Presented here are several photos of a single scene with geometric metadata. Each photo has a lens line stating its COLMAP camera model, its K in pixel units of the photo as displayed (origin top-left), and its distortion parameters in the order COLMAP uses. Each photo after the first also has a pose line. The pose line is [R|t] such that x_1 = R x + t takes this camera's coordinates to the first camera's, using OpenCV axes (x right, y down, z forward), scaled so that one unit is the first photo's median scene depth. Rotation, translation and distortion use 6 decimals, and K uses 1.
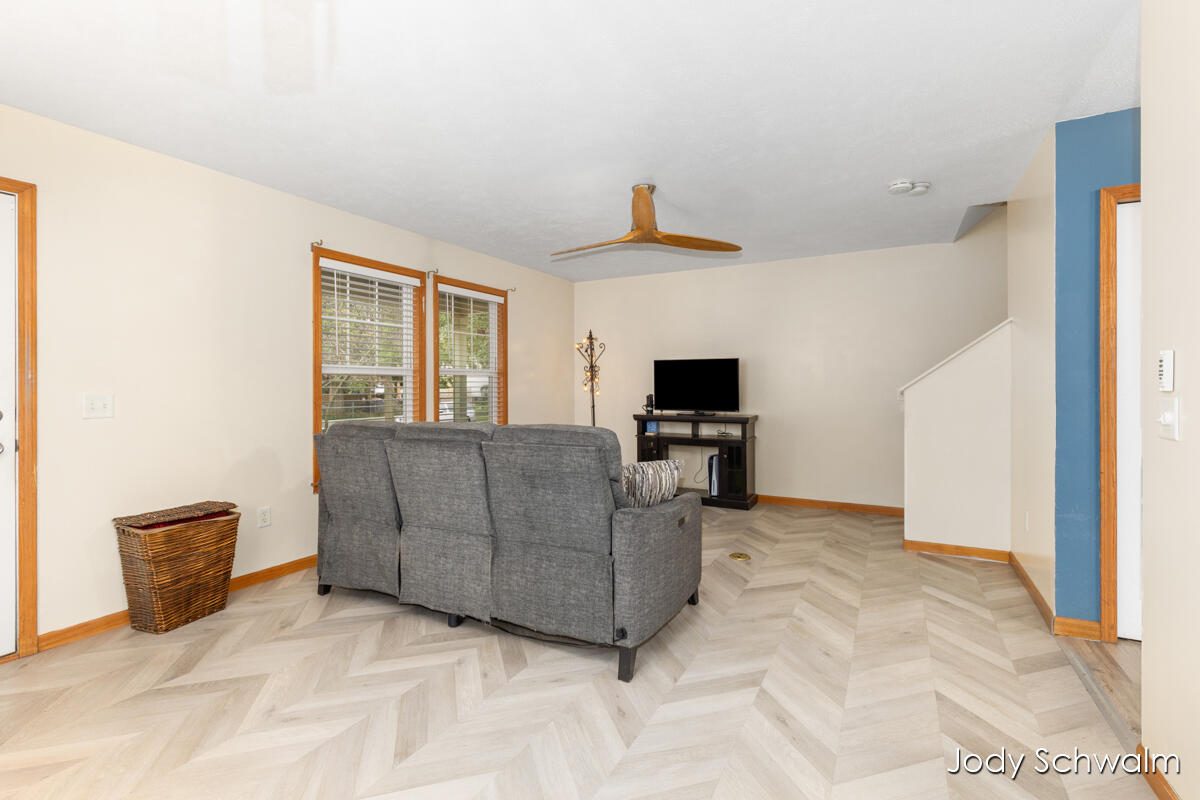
lens RADIAL K [[542.9, 0, 598.7], [0, 542.9, 388.0], [0, 0, 1]] dist [-0.001259, -0.000002]
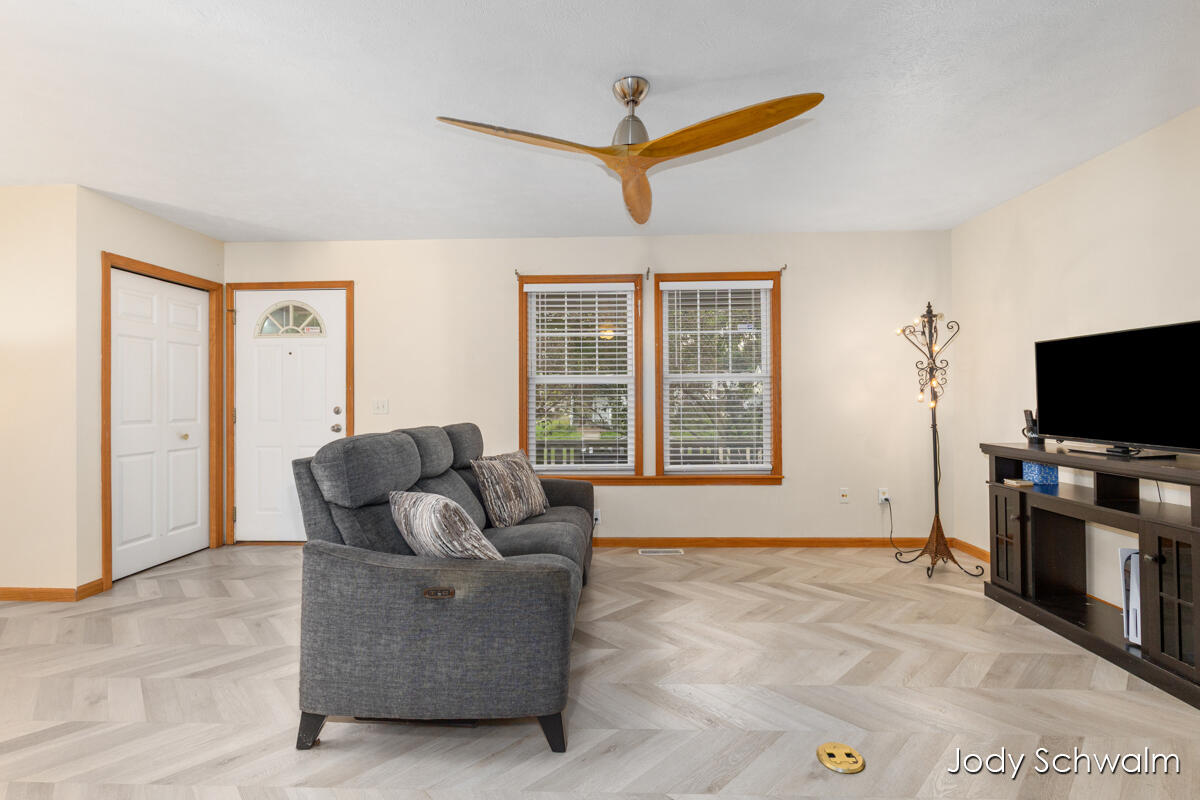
lens RADIAL K [[537.3, 0, 601.4], [0, 537.3, 395.1], [0, 0, 1]] dist [0.000536, -0.000688]
pose [[0.443218, -0.002994, -0.896409, 0.484198], [-0.001707, 0.999990, -0.004183, 0.002924], [0.896412, 0.003384, 0.443208, 0.514011]]
